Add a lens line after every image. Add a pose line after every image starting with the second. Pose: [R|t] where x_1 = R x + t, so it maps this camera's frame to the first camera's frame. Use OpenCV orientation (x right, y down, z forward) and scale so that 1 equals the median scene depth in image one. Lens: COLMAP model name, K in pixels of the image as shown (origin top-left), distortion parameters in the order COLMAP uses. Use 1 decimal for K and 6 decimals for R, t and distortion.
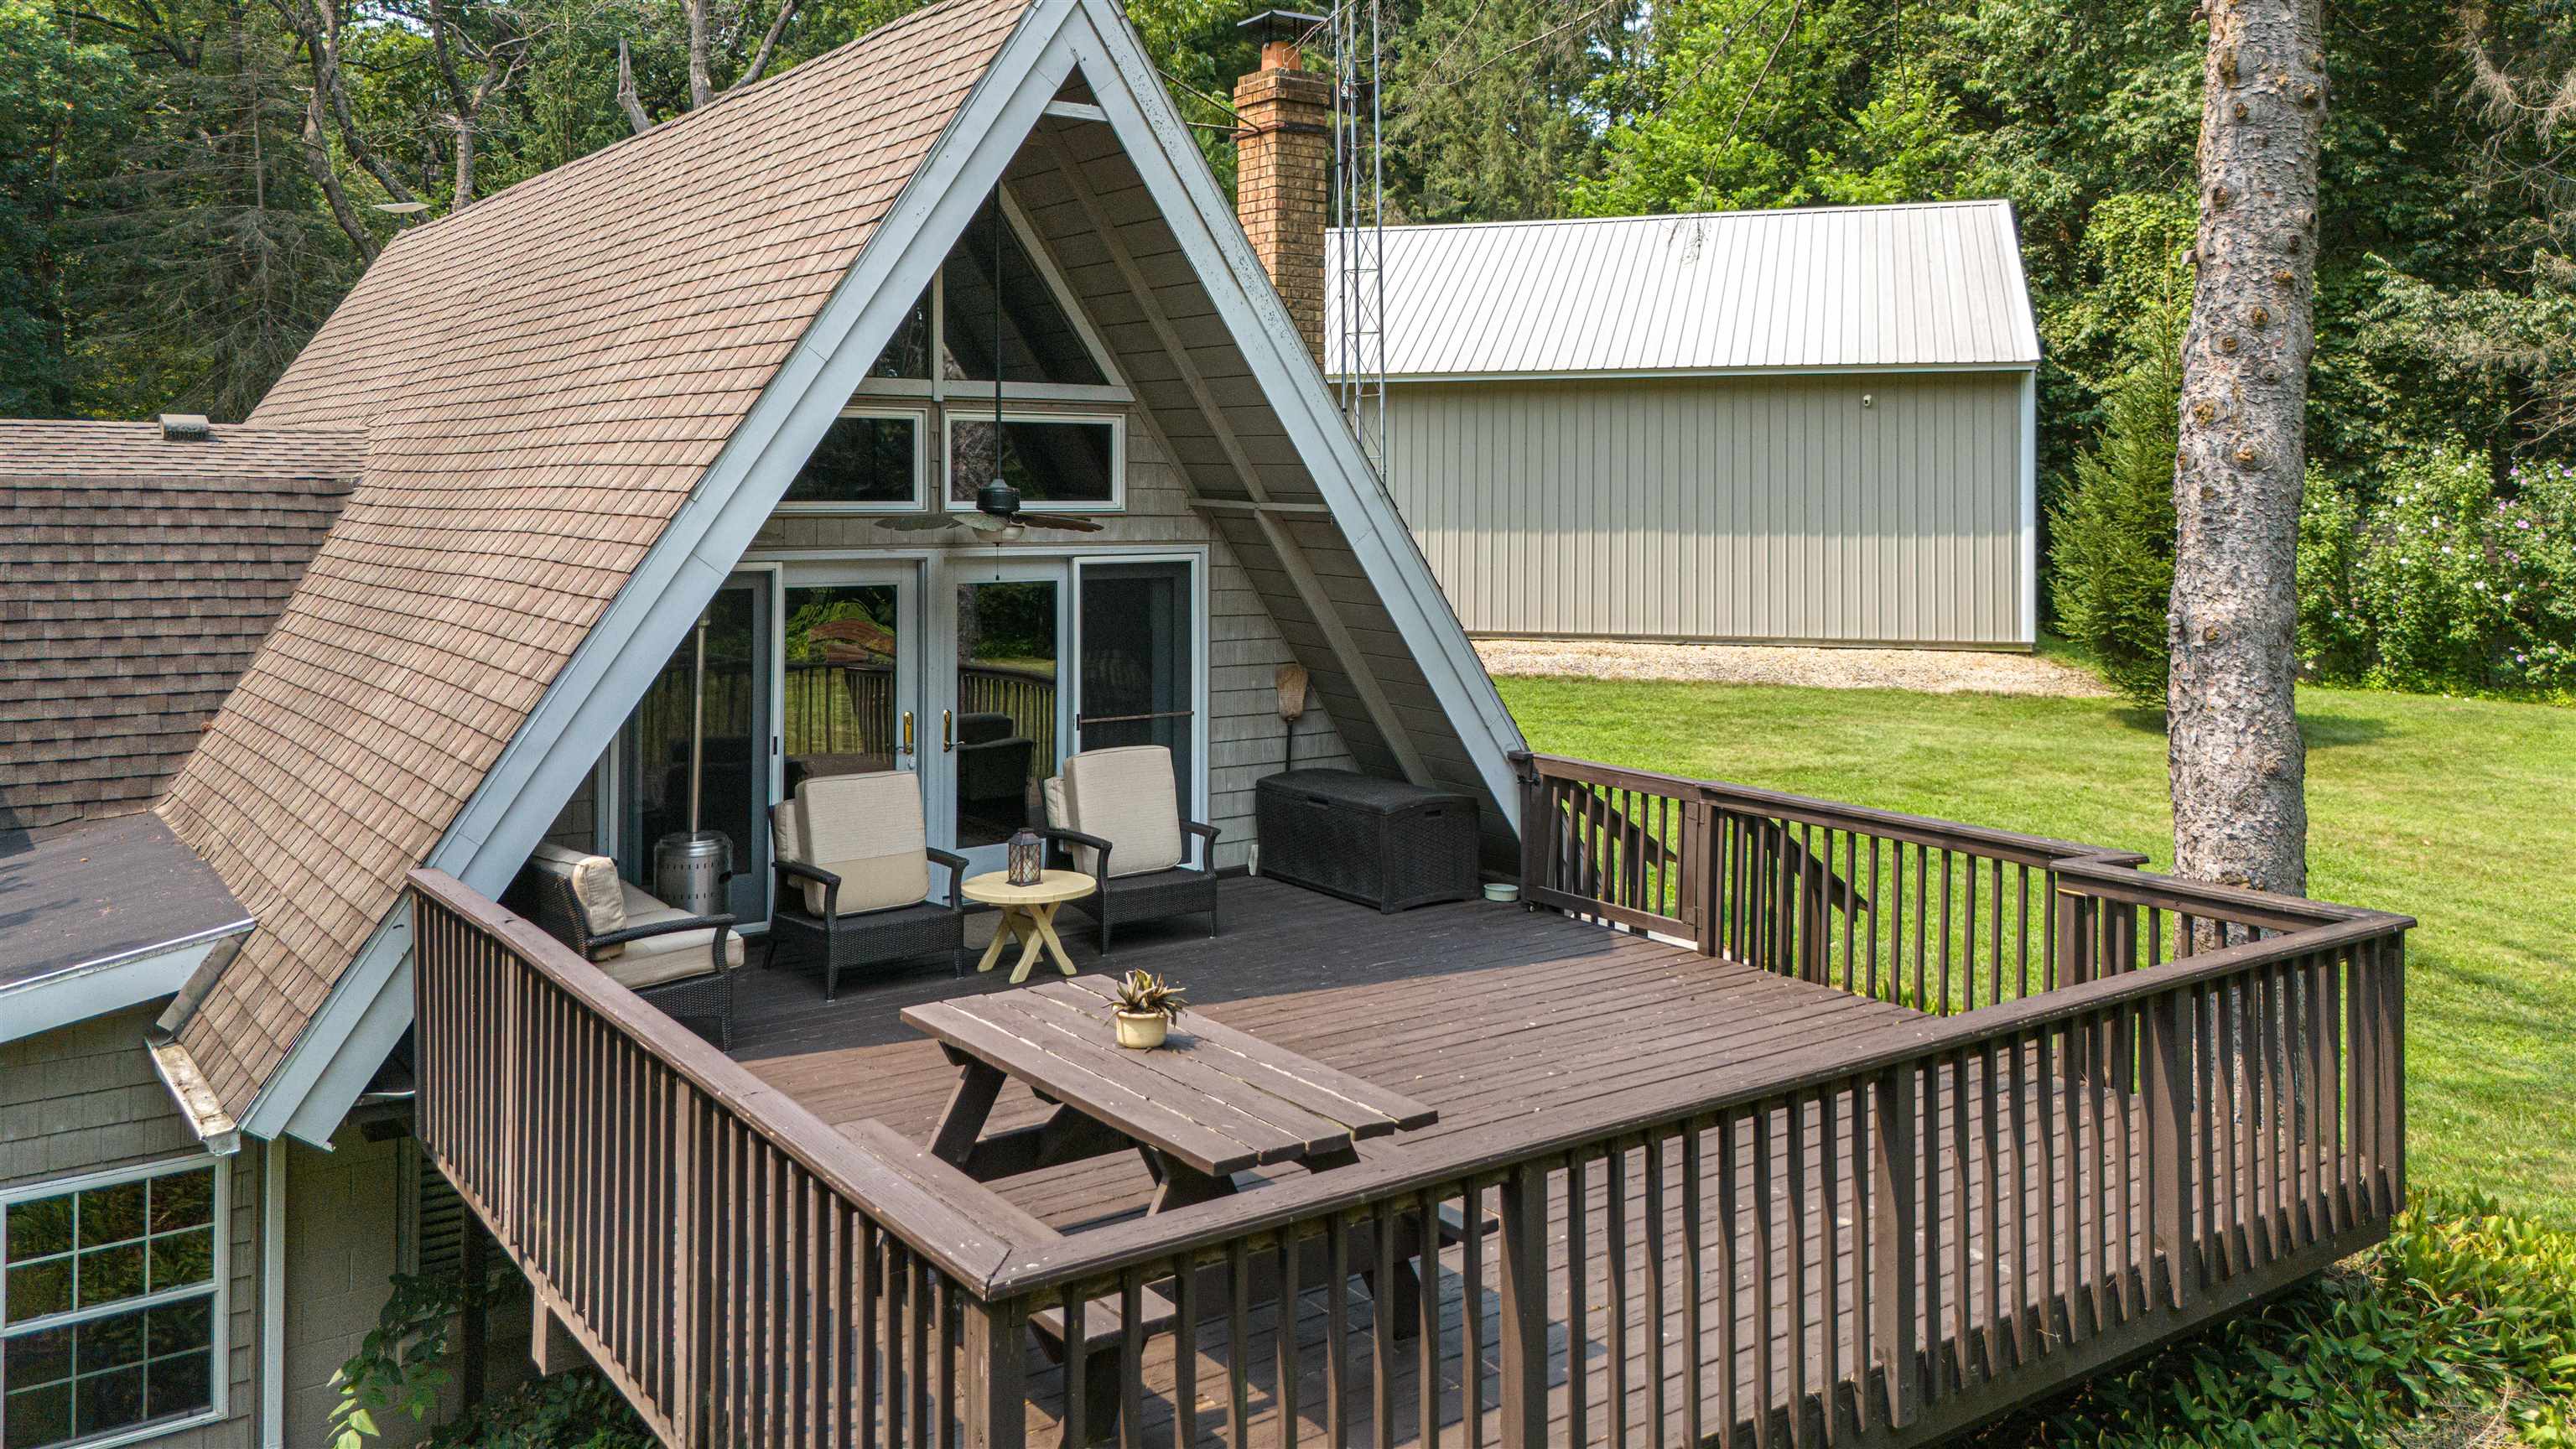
lens RADIAL K [[2014.5, 0, 1284.5], [0, 2014.5, 481.6], [0, 0, 1]] dist [0.060243, -0.007777]
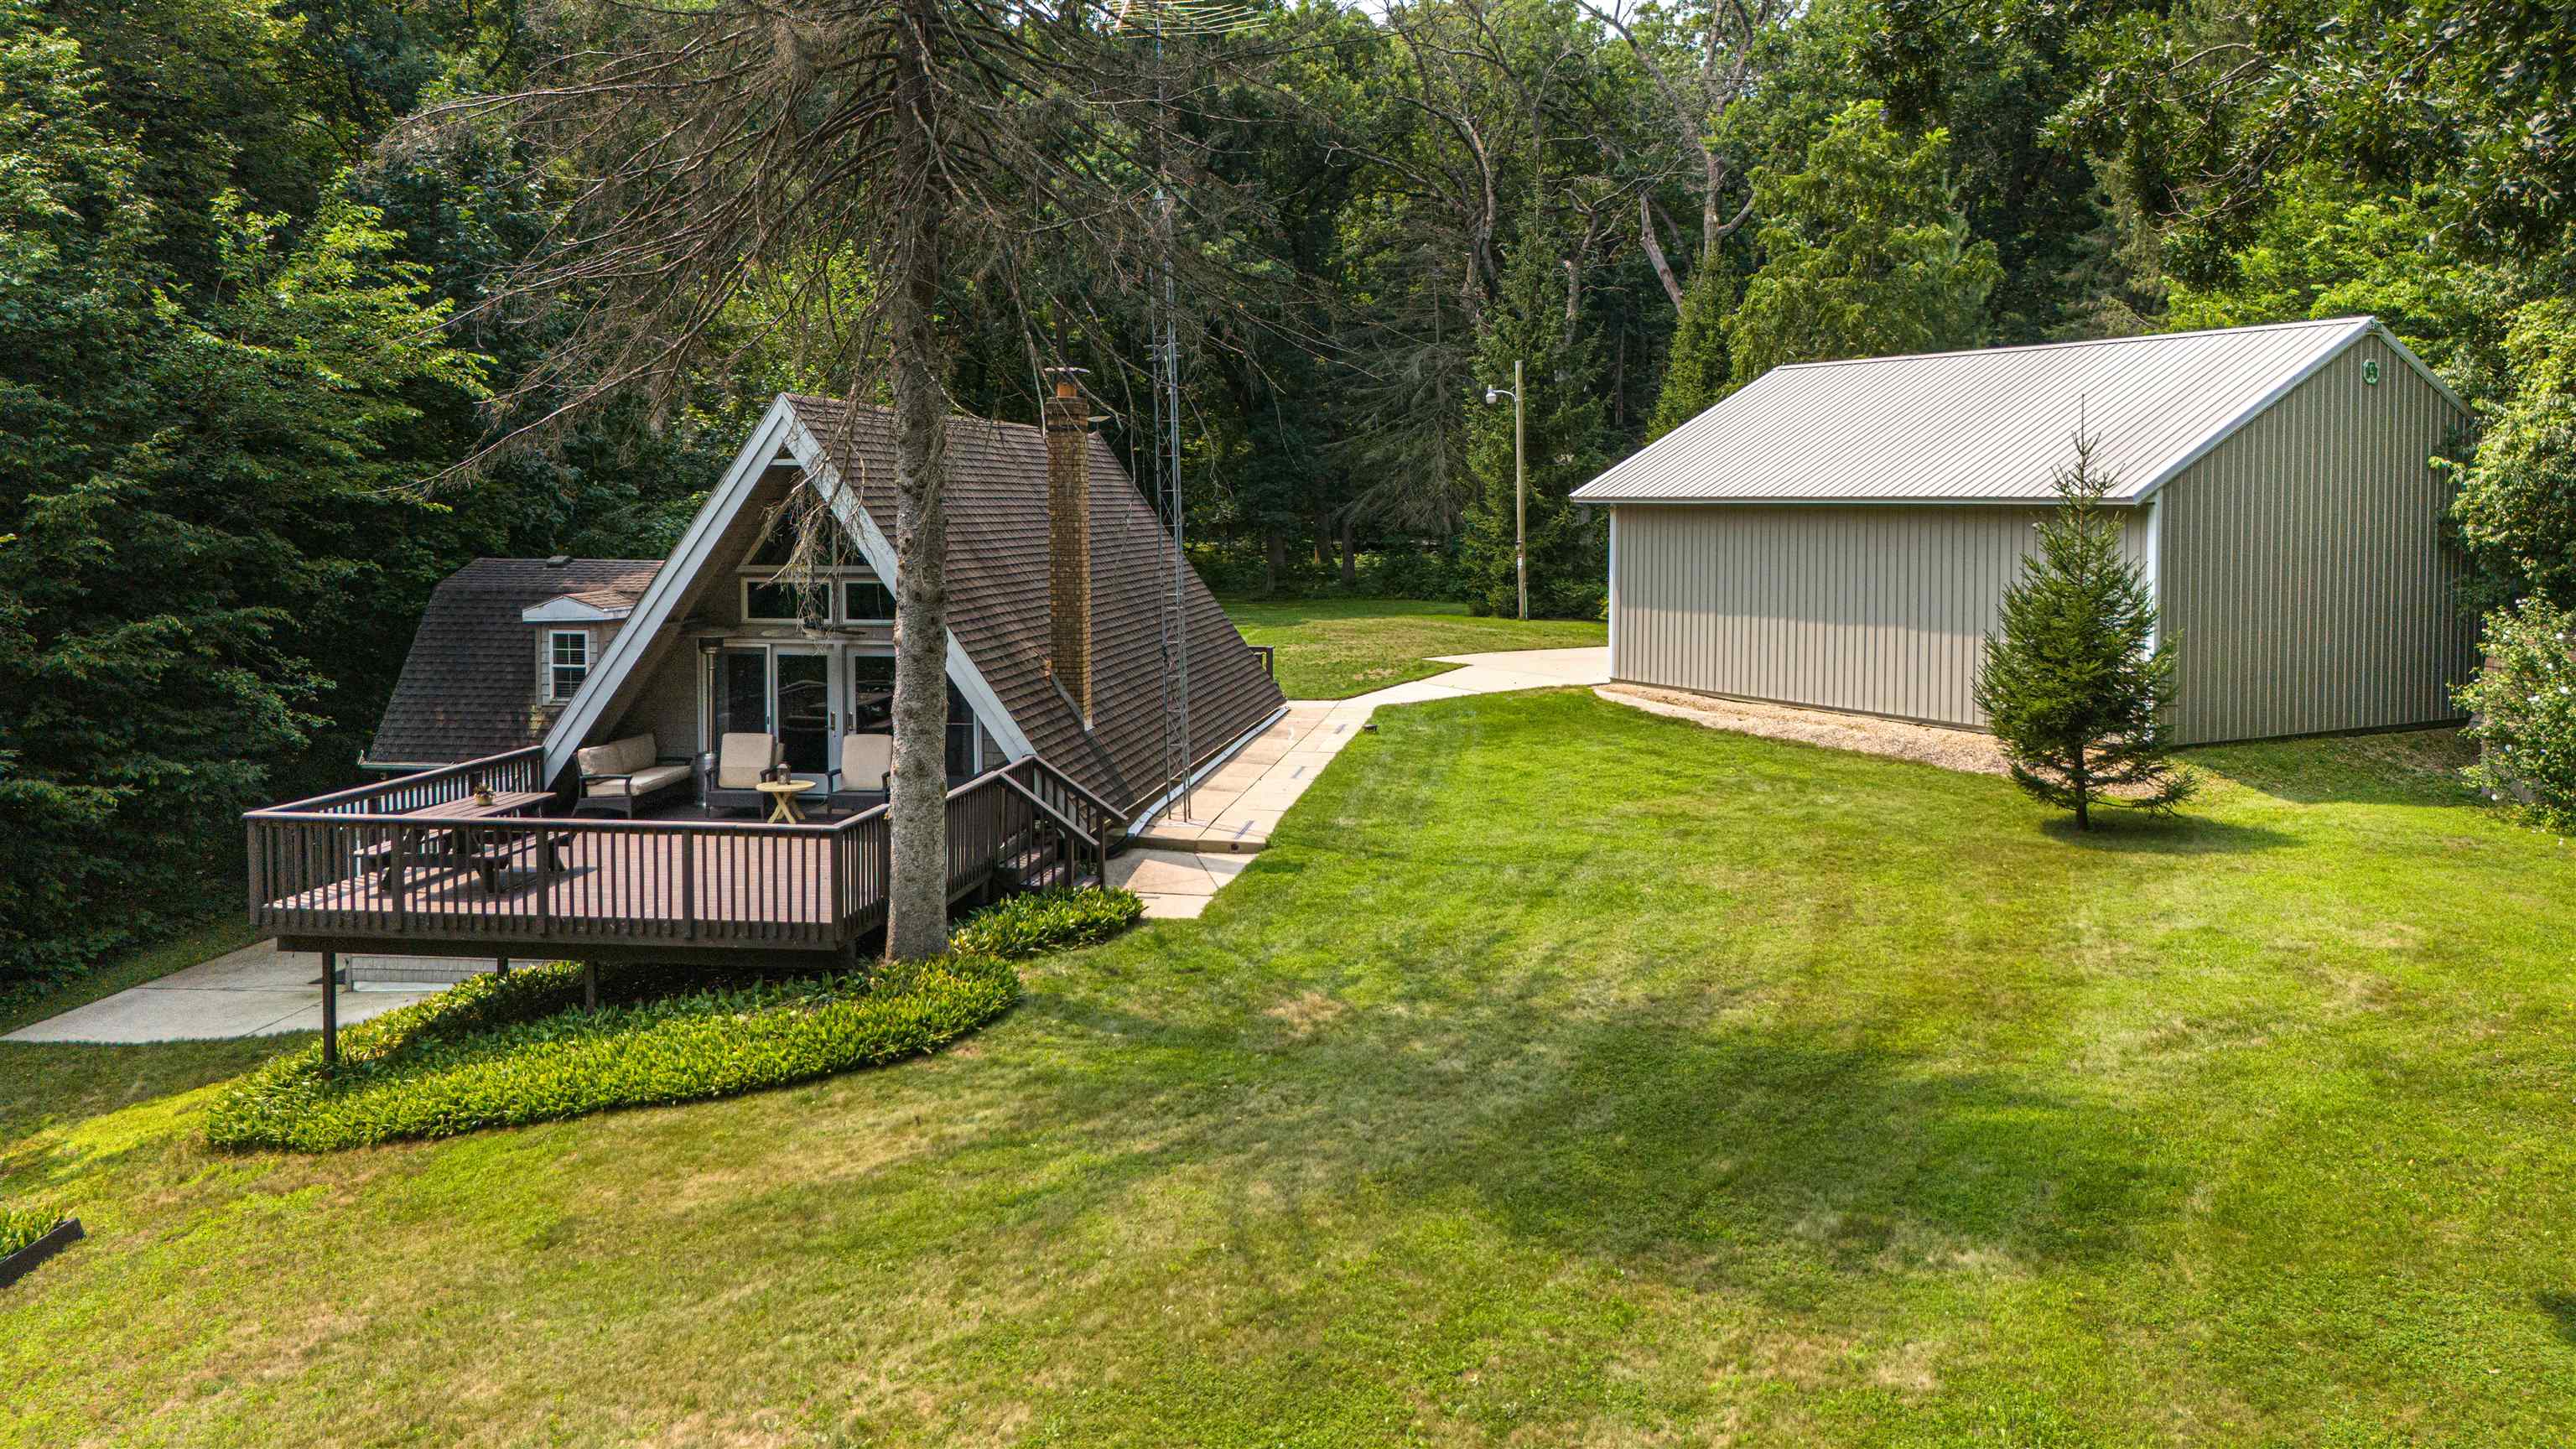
lens RADIAL K [[1961.5, 0, 1332.5], [0, 1961.5, 597.8], [0, 0, 1]] dist [0.057998, -0.020227]
pose [[0.737129, 0.034522, -0.674870, 1.714103], [-0.001694, 0.998785, 0.049242, -0.123557], [0.675750, -0.035155, 0.736292, -0.236535]]
